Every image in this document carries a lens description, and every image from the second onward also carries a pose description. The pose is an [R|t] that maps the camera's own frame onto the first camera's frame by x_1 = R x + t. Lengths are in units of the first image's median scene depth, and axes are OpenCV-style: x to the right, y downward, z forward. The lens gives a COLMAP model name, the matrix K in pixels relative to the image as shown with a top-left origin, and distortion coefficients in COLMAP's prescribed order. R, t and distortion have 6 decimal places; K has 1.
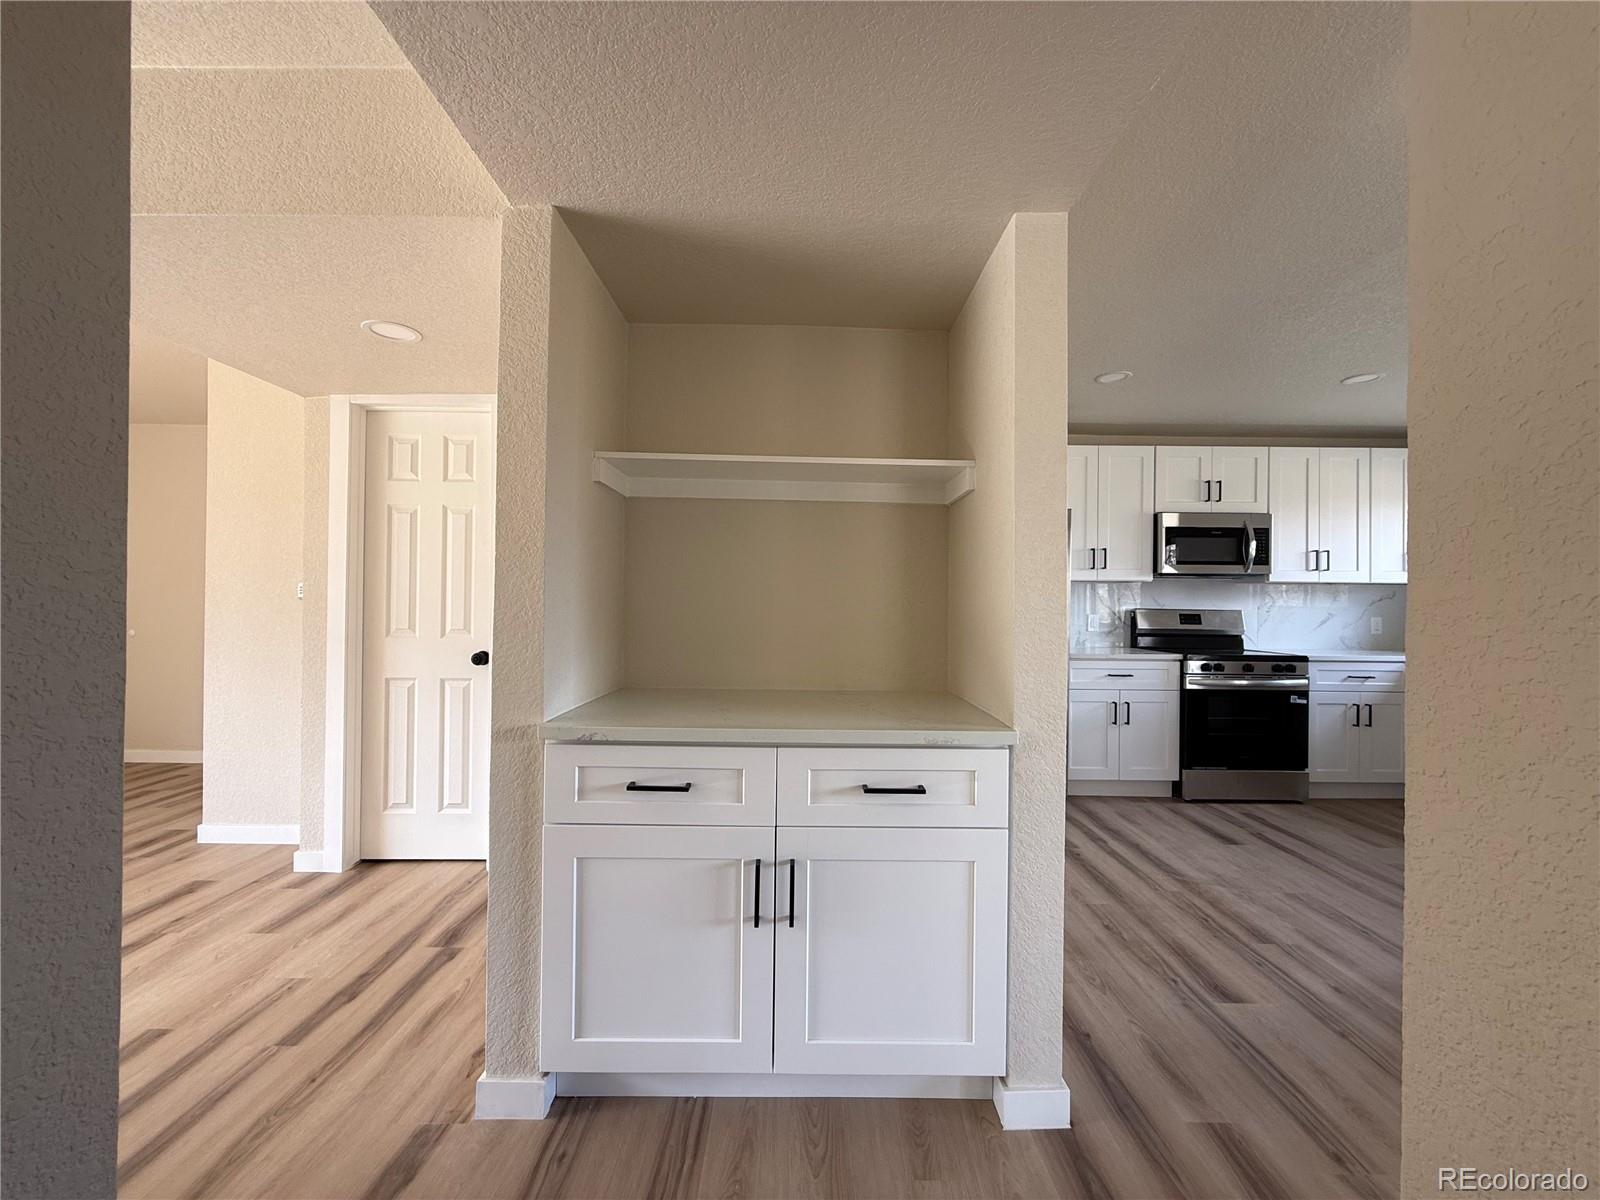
lens RADIAL K [[634.2, 0, 800.0], [0, 634.2, 600.0], [0, 0, 1]] dist [-0.000948, 0.000350]
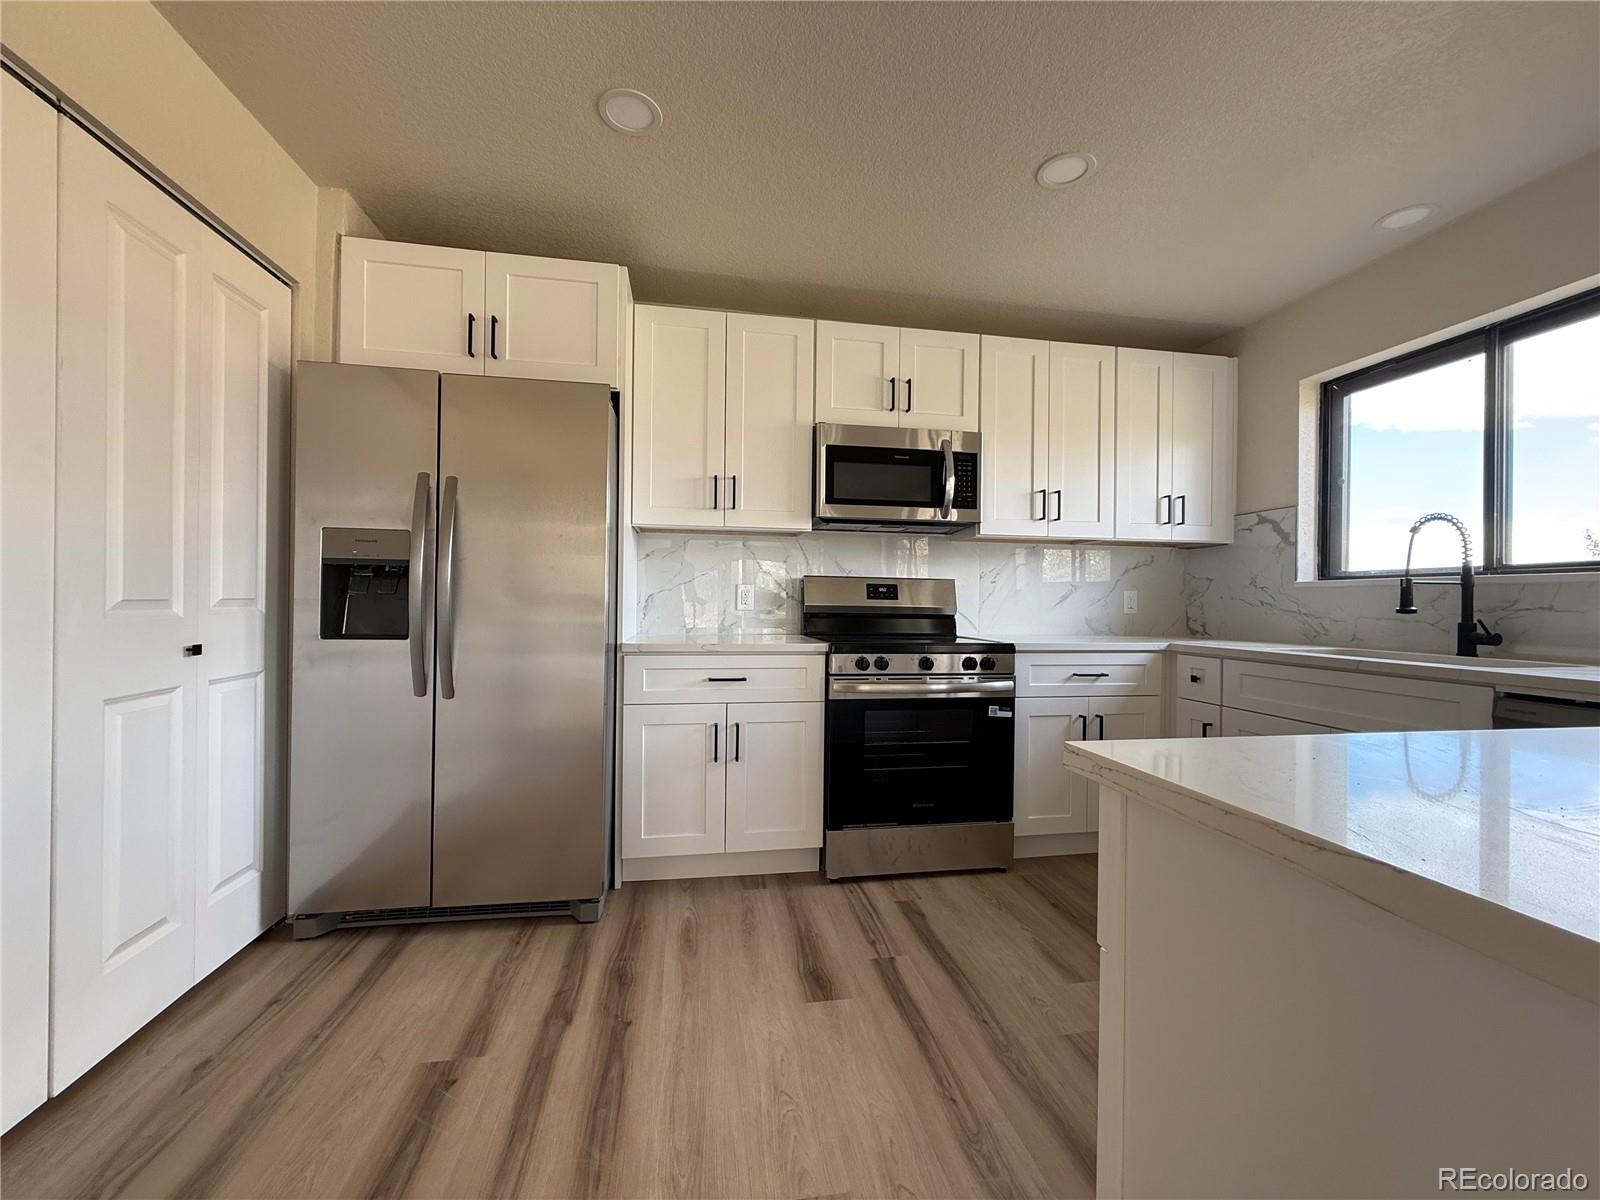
lens RADIAL K [[634.2, 0, 800.0], [0, 634.2, 600.0], [0, 0, 1]] dist [-0.000948, 0.000350]
pose [[0.985031, 0.001636, 0.172369, 0.444354], [-0.002912, 0.999970, 0.007150, 0.037094], [-0.172352, -0.007545, 0.985006, 0.375080]]
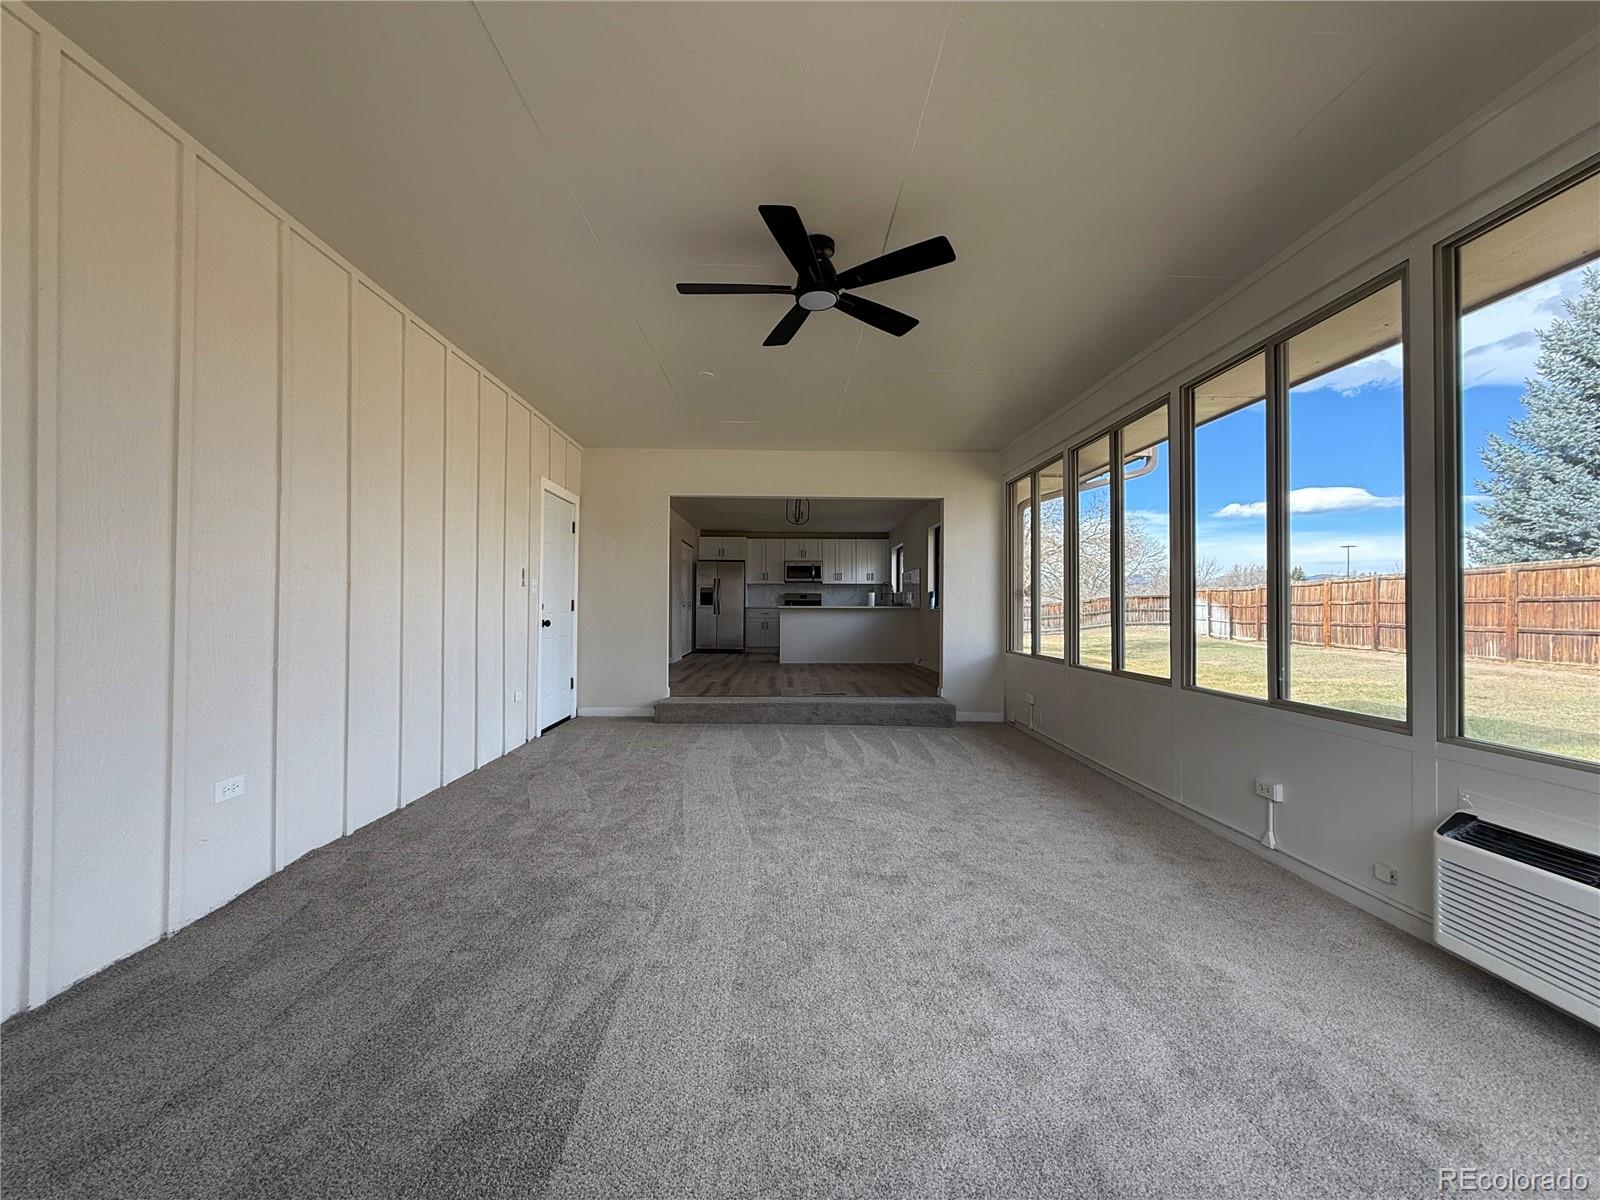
lens RADIAL K [[634.2, 0, 800.0], [0, 634.2, 600.0], [0, 0, 1]] dist [-0.000948, 0.000350]
pose [[0.999638, -0.008518, 0.025534, 0.566430], [0.008678, 0.999943, -0.006185, 0.068348], [-0.025480, 0.006404, 0.999655, -2.059574]]
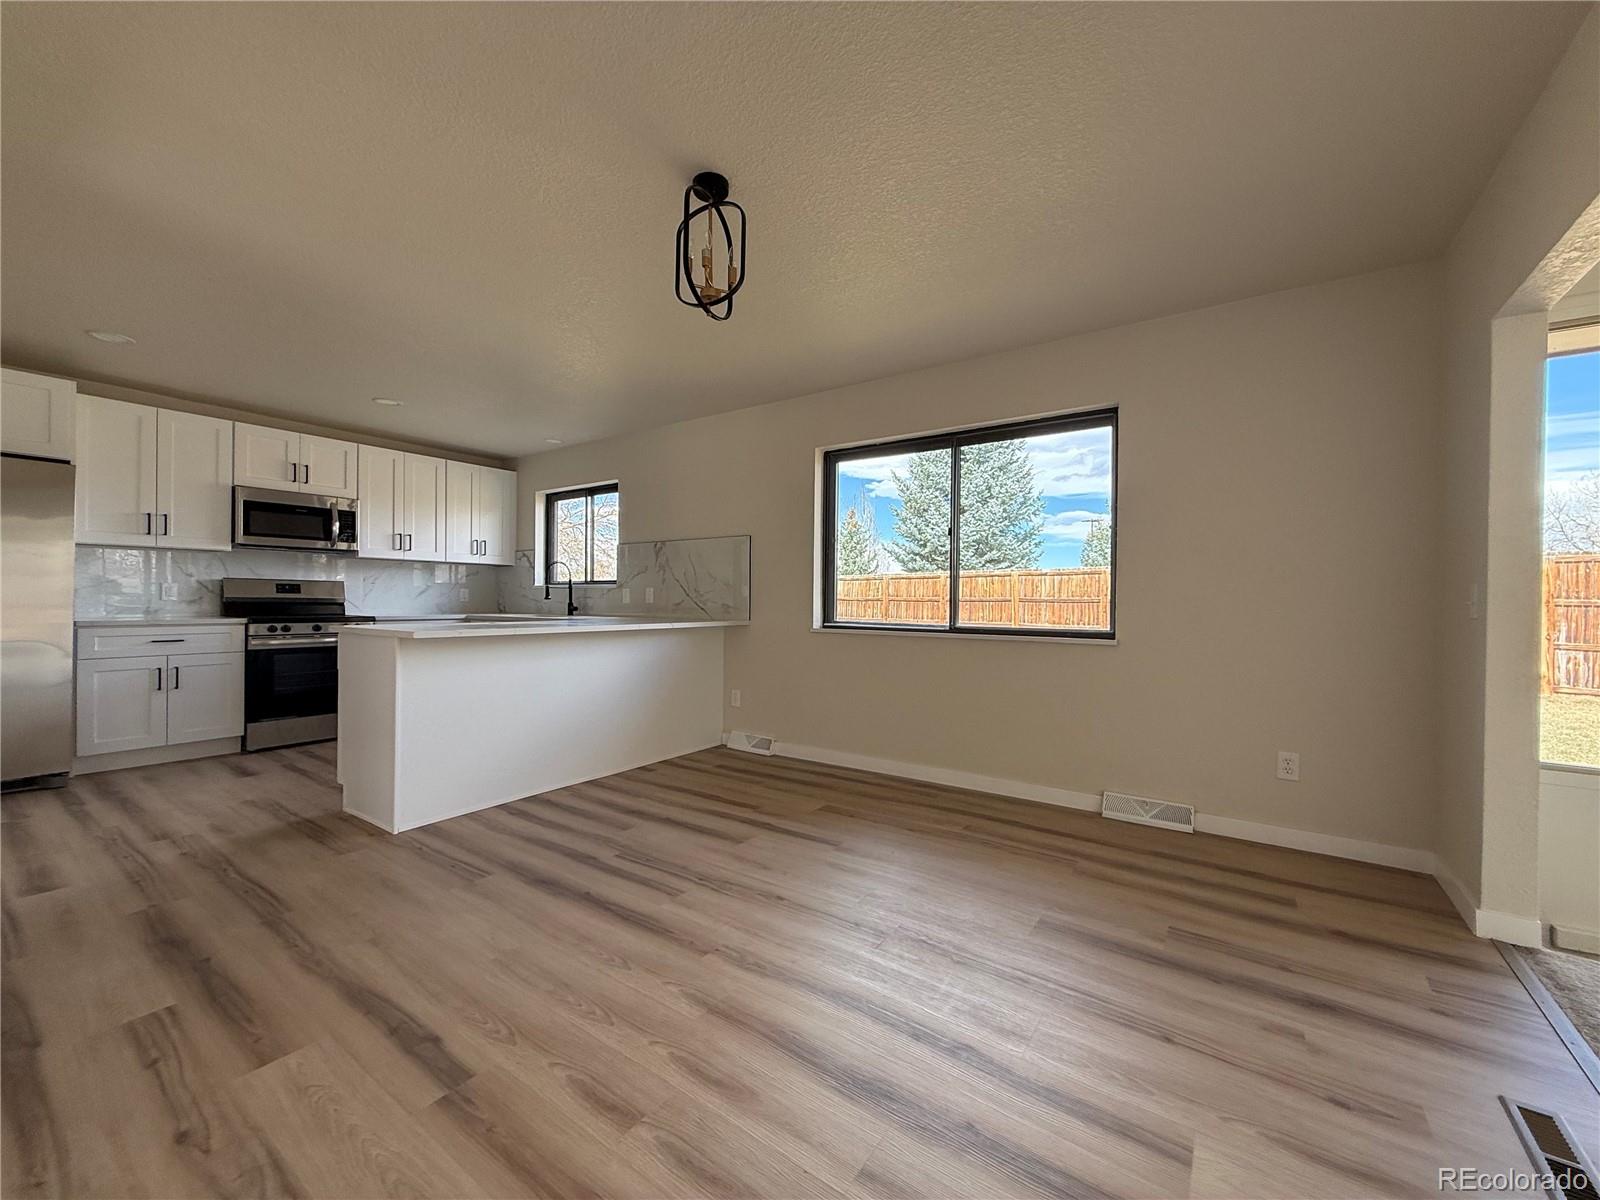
lens RADIAL K [[634.2, 0, 800.0], [0, 634.2, 600.0], [0, 0, 1]] dist [-0.000948, 0.000350]
pose [[0.571848, -0.005472, 0.820342, 0.241208], [-0.008210, 0.999890, 0.012392, 0.031397], [-0.820319, -0.013821, 0.571739, -0.373641]]
